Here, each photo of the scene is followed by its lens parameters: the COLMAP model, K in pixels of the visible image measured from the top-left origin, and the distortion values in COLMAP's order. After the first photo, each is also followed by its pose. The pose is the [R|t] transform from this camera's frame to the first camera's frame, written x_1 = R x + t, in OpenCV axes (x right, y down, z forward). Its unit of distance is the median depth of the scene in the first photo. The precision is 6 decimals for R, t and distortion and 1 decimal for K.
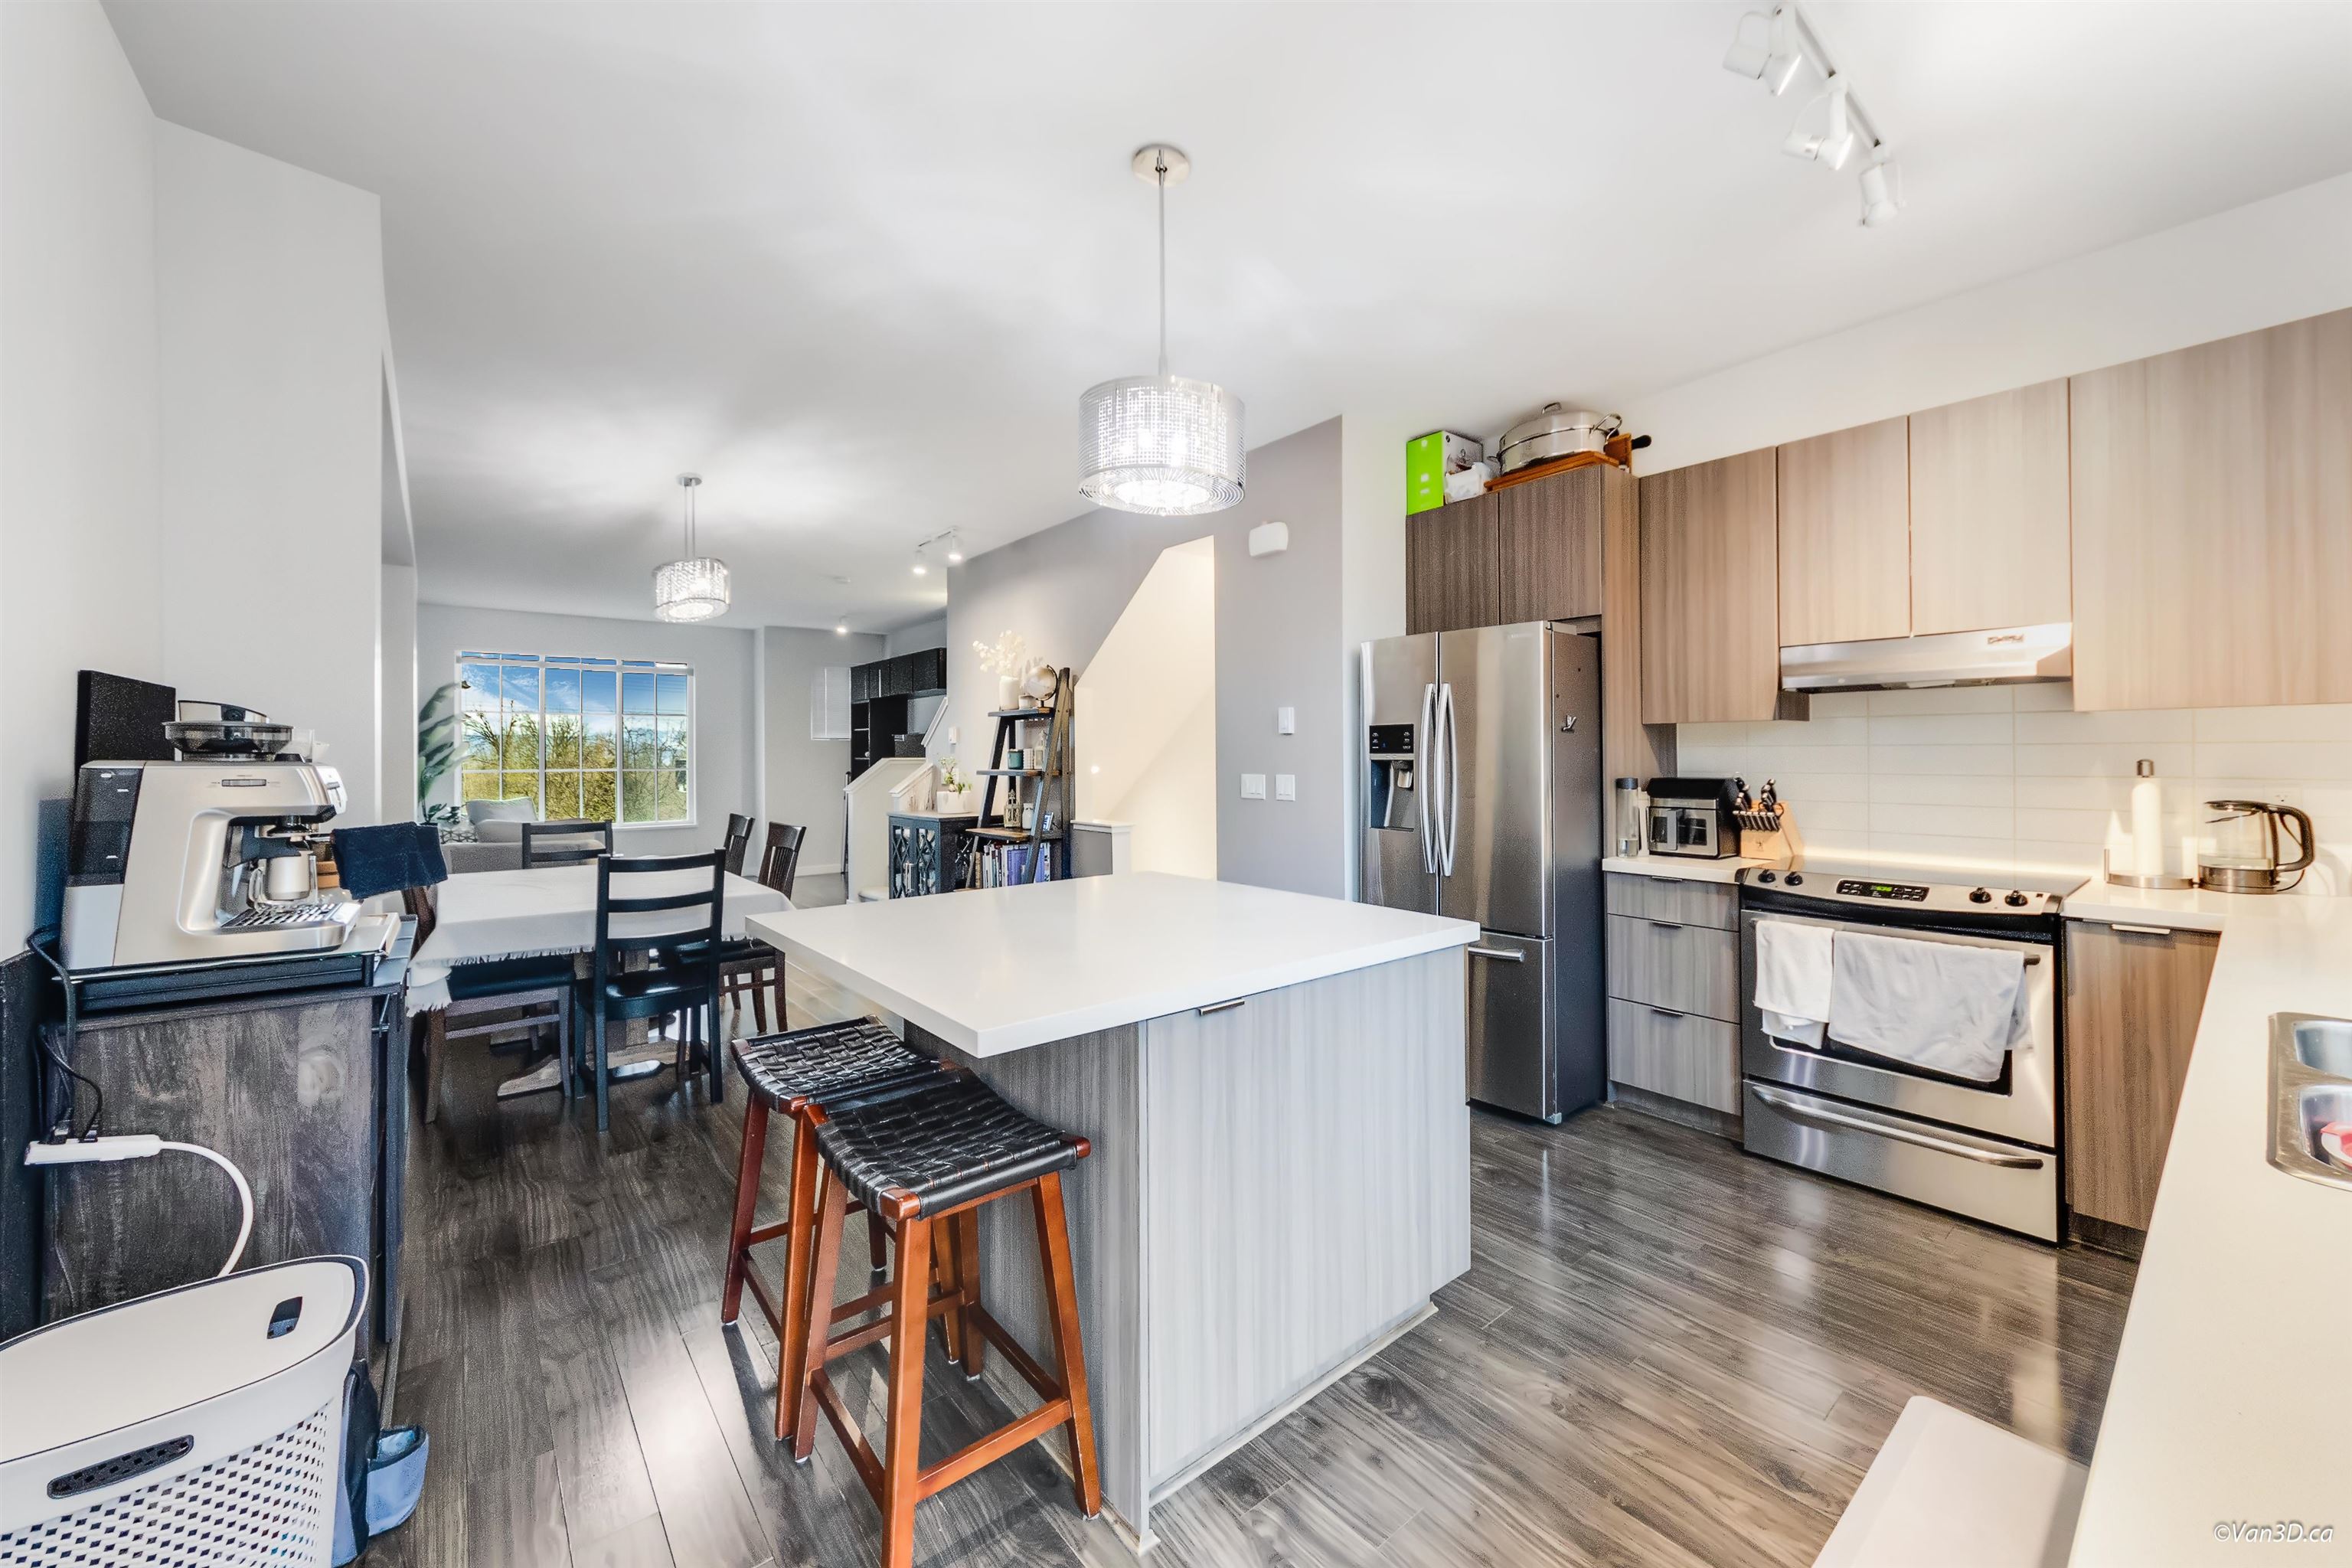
lens RADIAL K [[856.4, 0, 1175.3], [0, 856.4, 768.8], [0, 0, 1]] dist [0.011194, -0.000534]
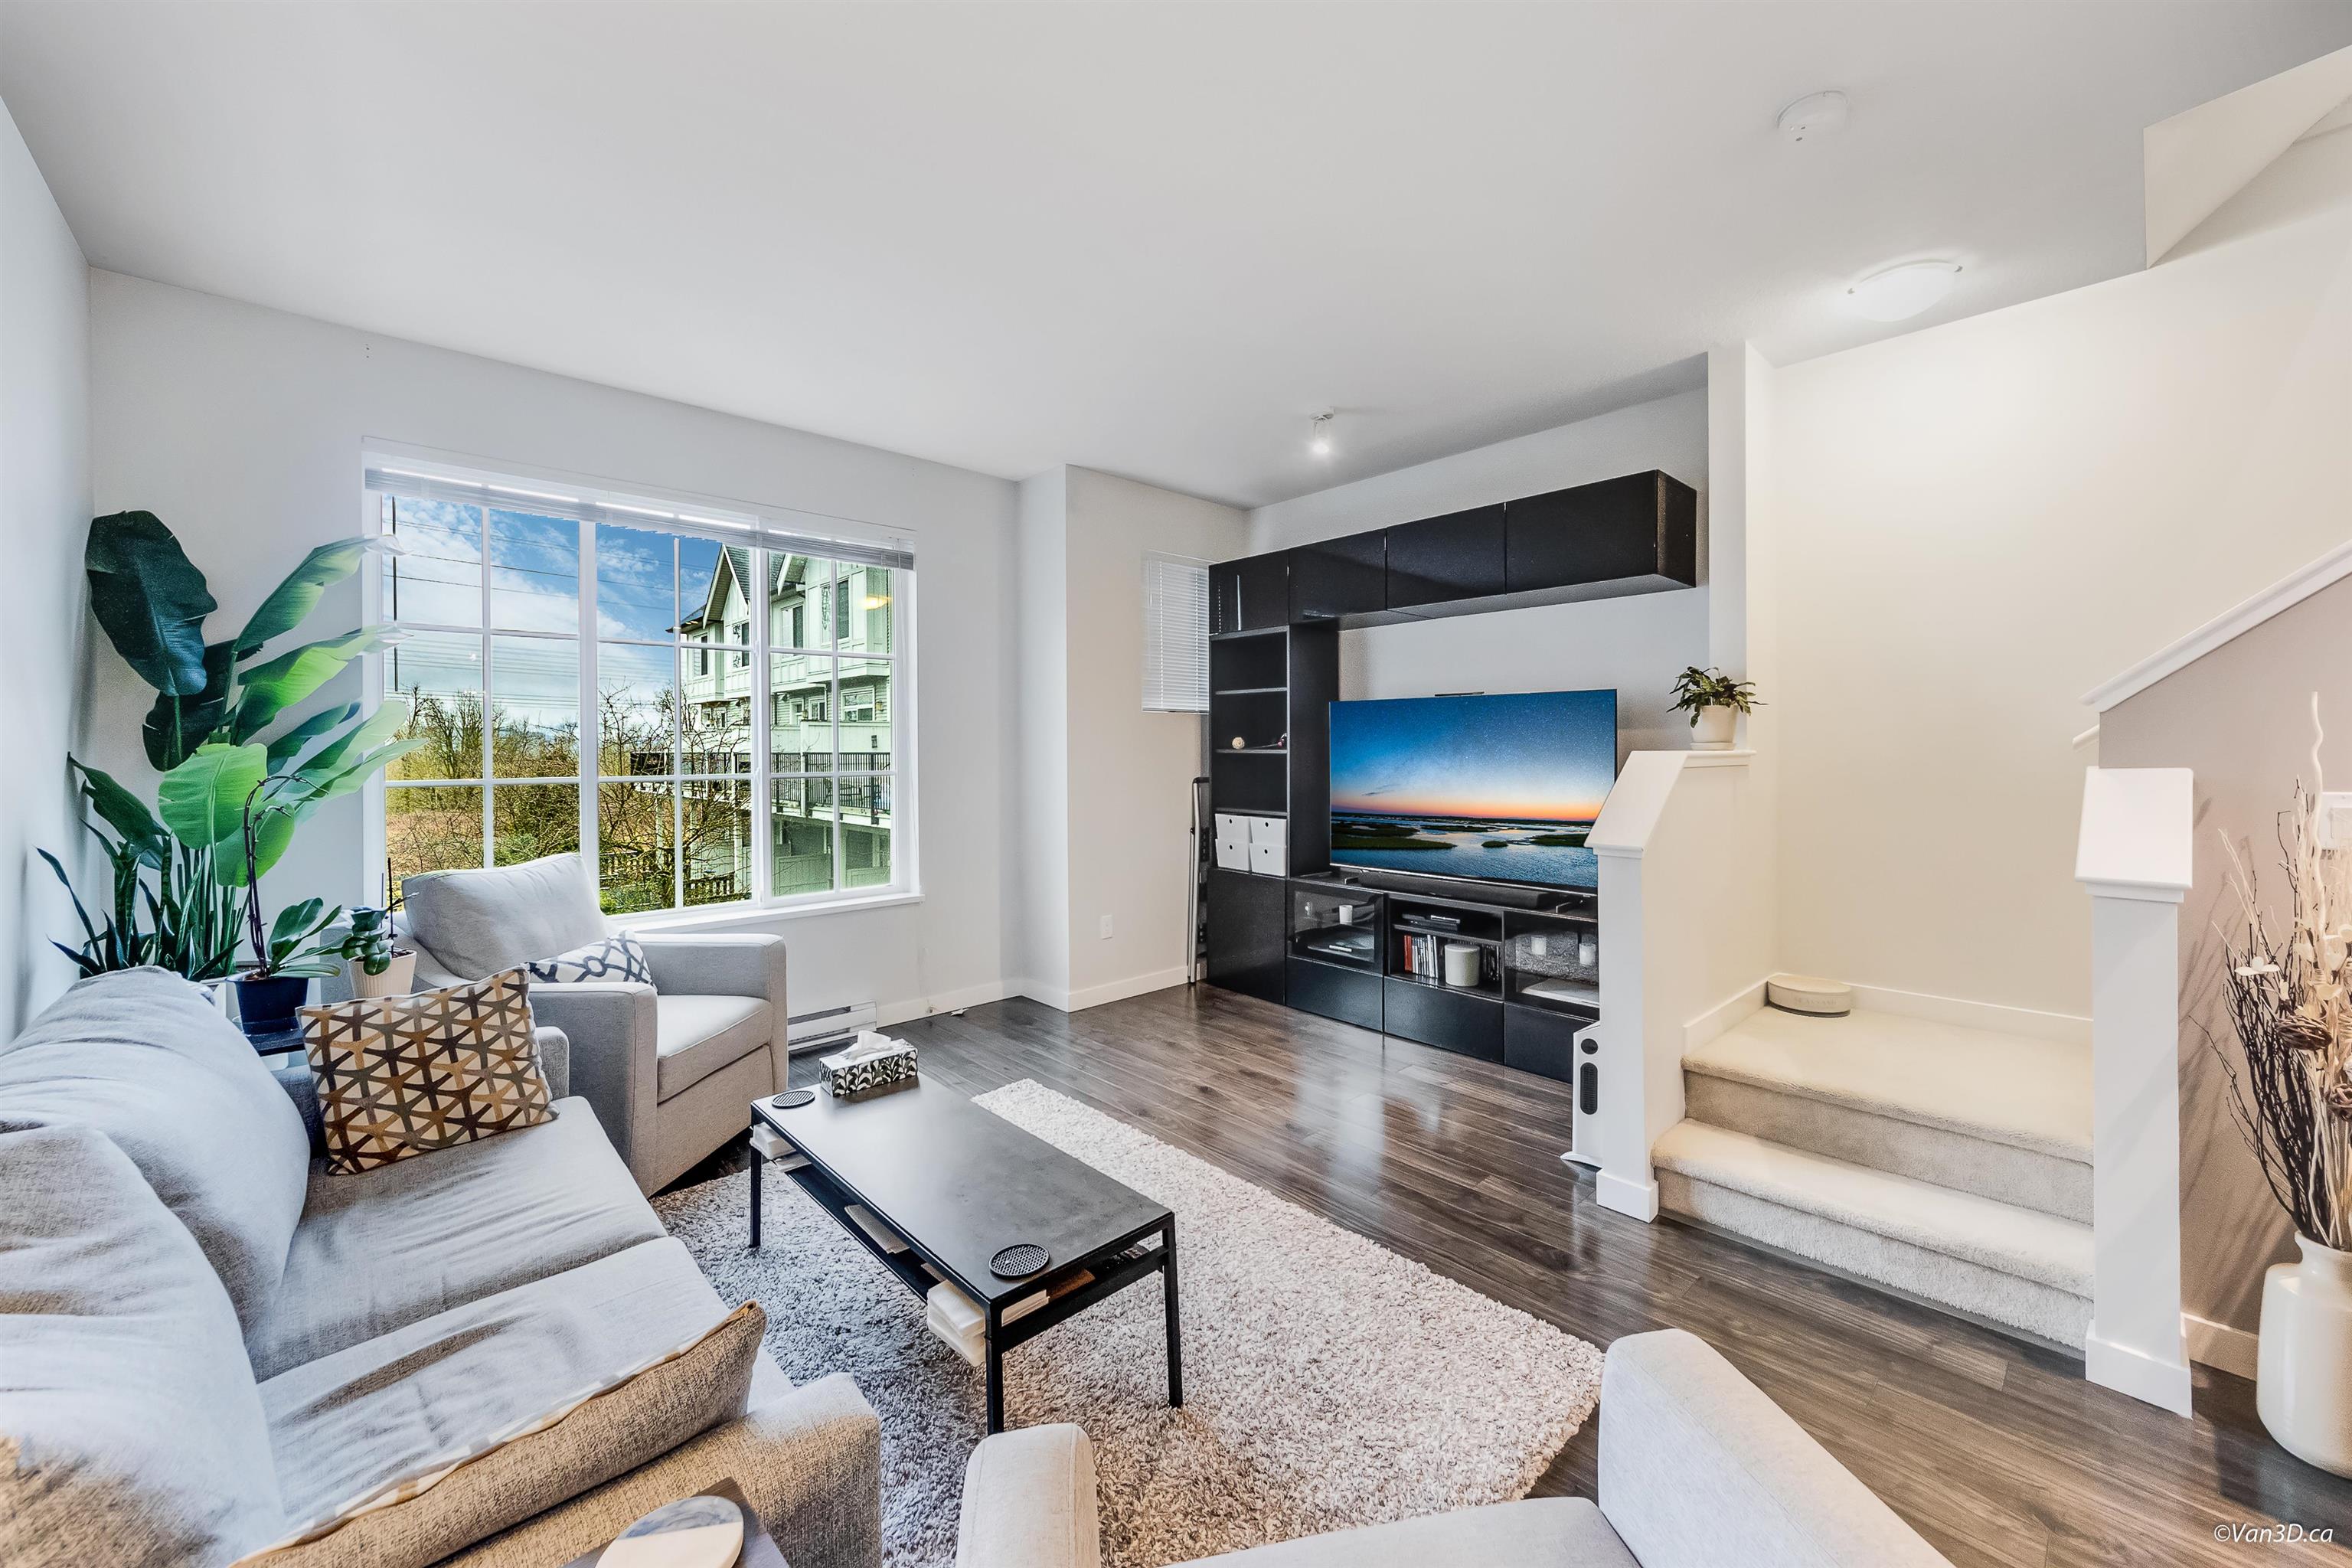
lens RADIAL K [[856.4, 0, 1170.6], [0, 856.4, 764.4], [0, 0, 1]] dist [0.011194, -0.000534]
pose [[0.997821, -0.001374, 0.065964, -0.459919], [0.001277, 0.999998, 0.001508, -0.005568], [-0.065966, -0.001420, 0.997821, 0.544185]]
